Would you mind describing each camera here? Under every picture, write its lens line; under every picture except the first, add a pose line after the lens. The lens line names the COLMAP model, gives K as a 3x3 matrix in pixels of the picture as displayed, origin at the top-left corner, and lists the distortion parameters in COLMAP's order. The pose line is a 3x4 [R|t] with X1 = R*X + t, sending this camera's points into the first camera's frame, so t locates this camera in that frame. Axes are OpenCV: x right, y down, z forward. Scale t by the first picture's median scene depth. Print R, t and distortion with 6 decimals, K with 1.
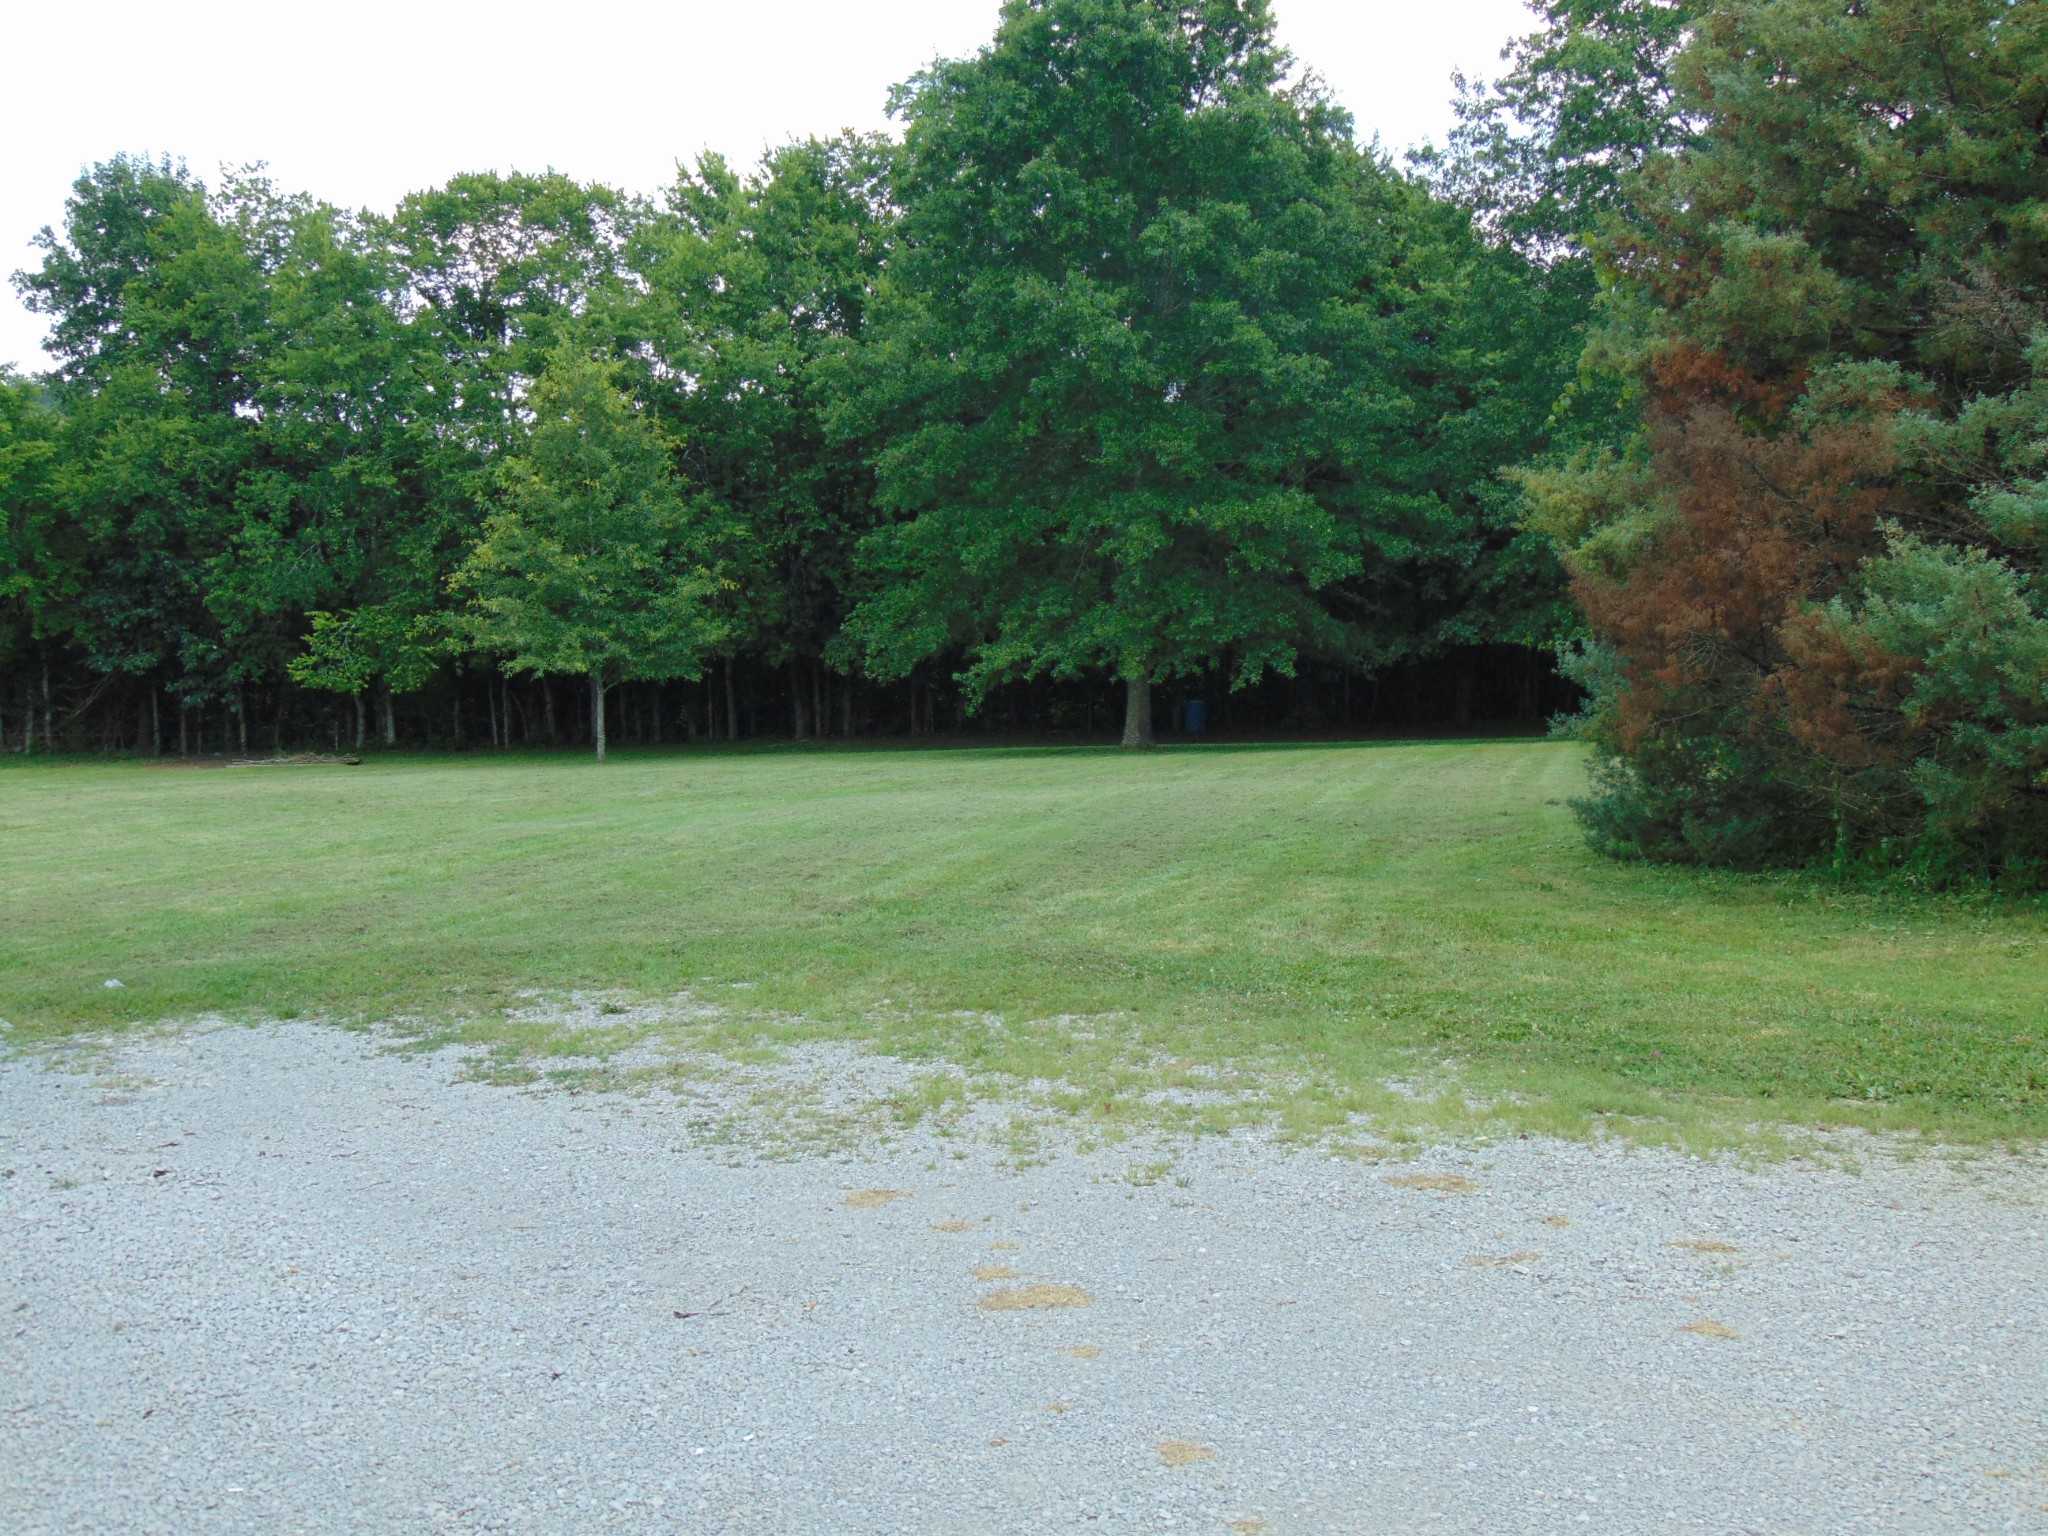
lens RADIAL K [[2355.1, 0, 1023.3], [0, 2355.1, 742.3], [0, 0, 1]] dist [-0.005574, 0.005943]
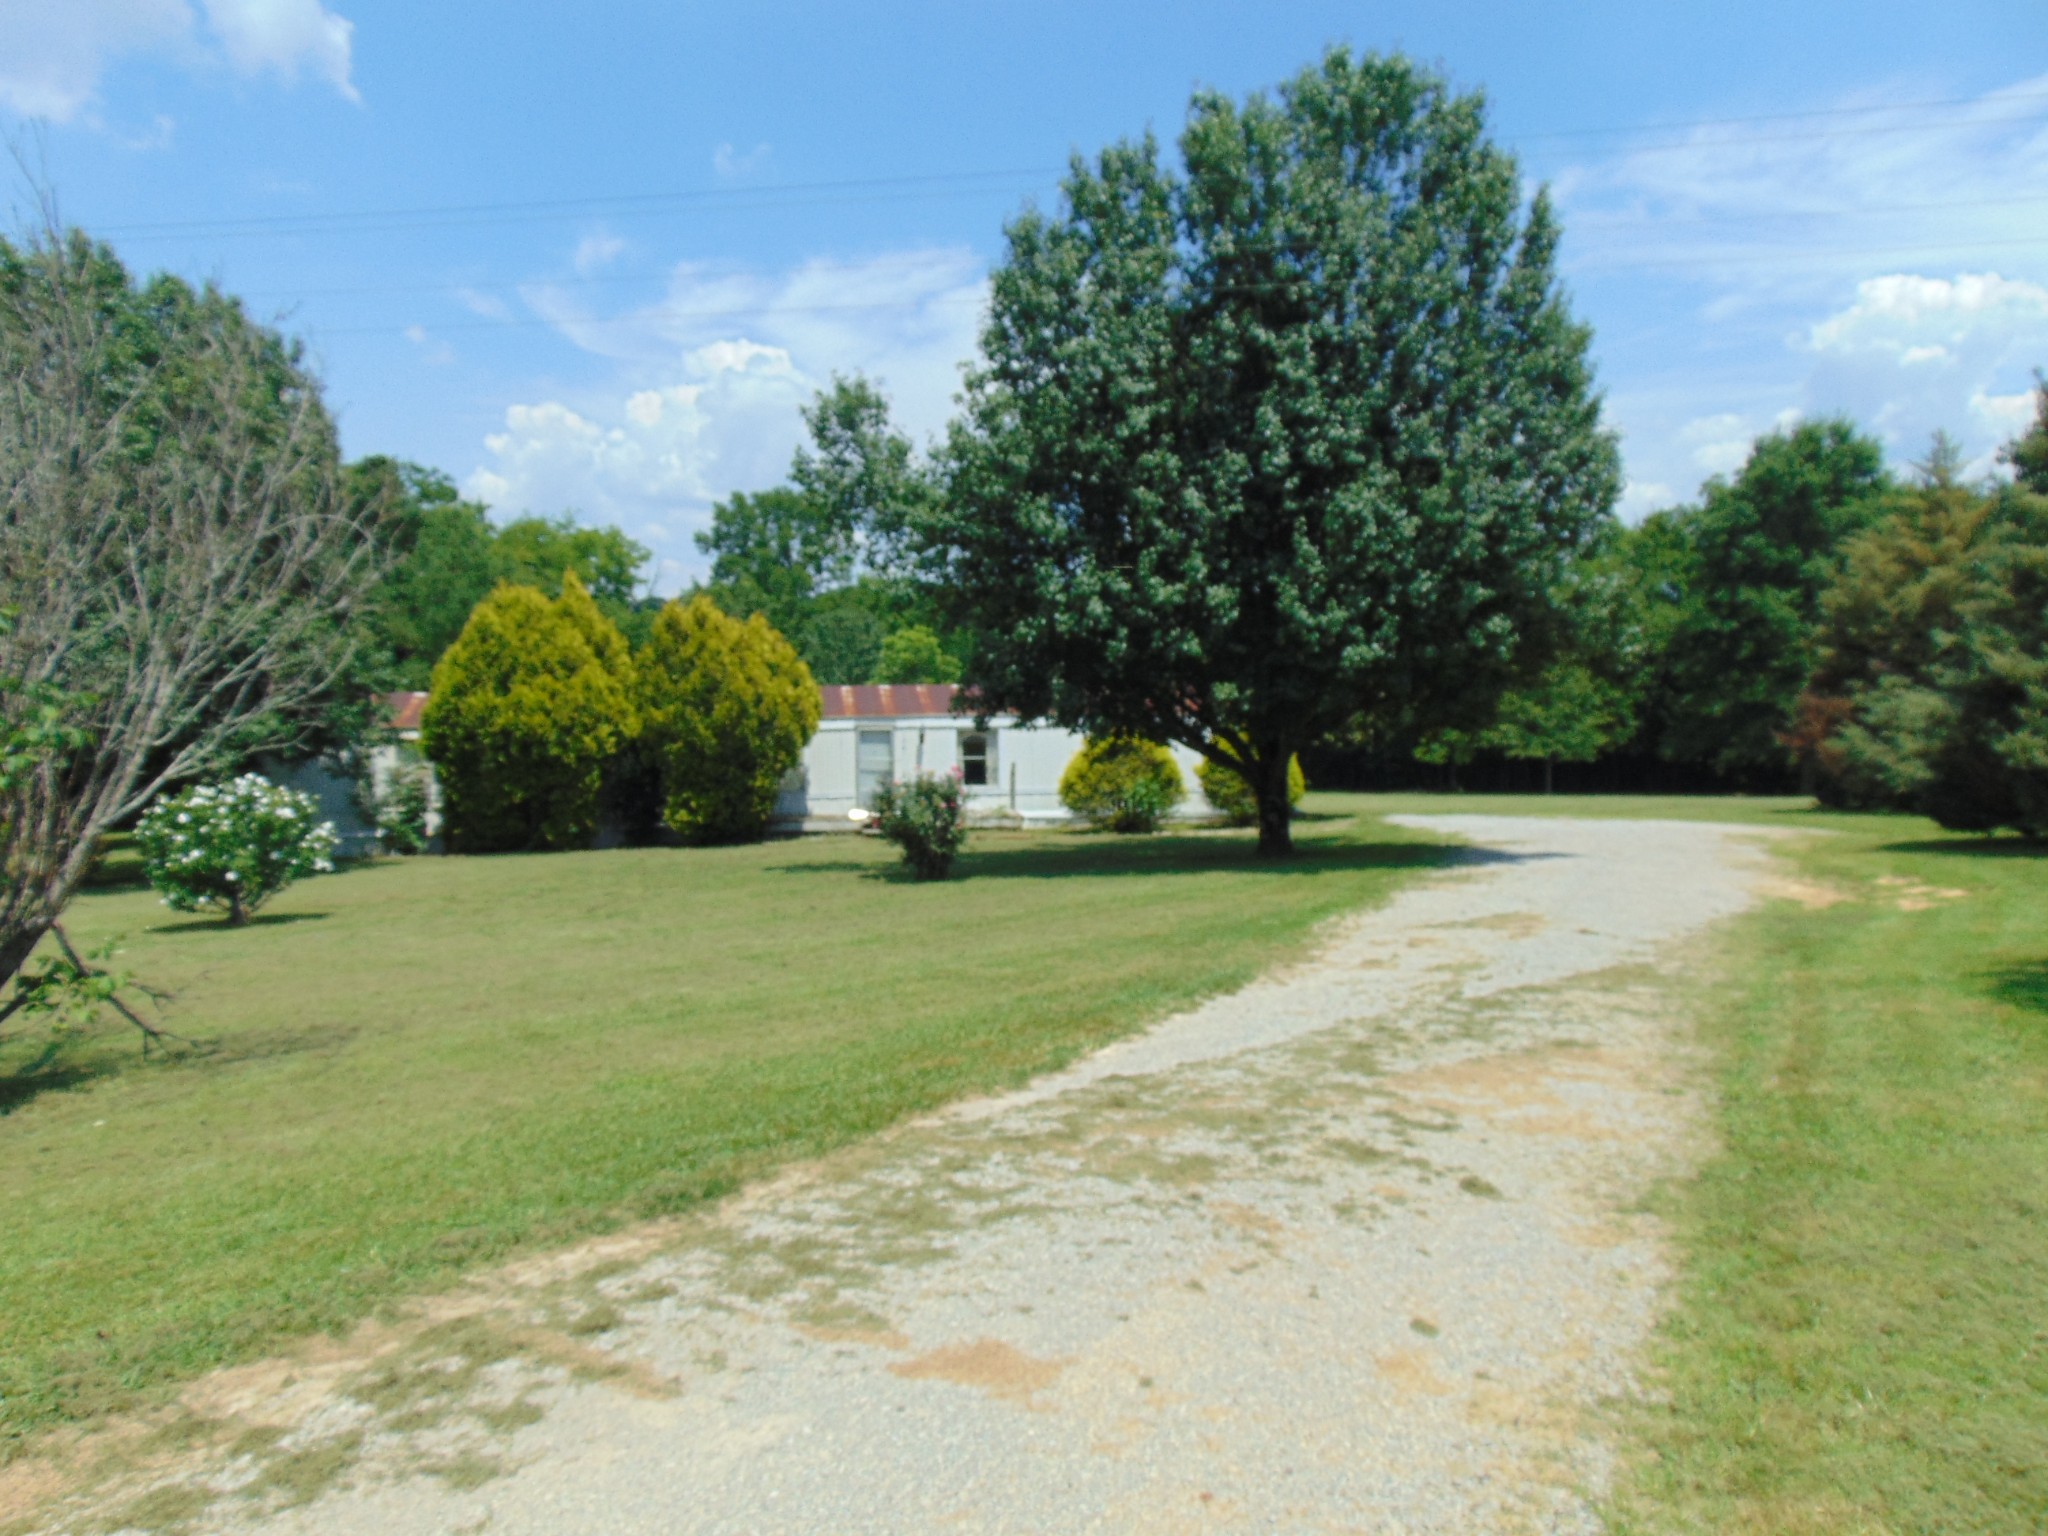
lens RADIAL K [[1537.6, 0, 1017.2], [0, 1537.6, 762.9], [0, 0, 1]] dist [-0.012044, 0.039192]
pose [[0.865021, 0.022325, -0.501238, 0.123556], [-0.036510, 0.999162, -0.018505, 0.022791], [0.500405, 0.034307, 0.865112, -0.561018]]
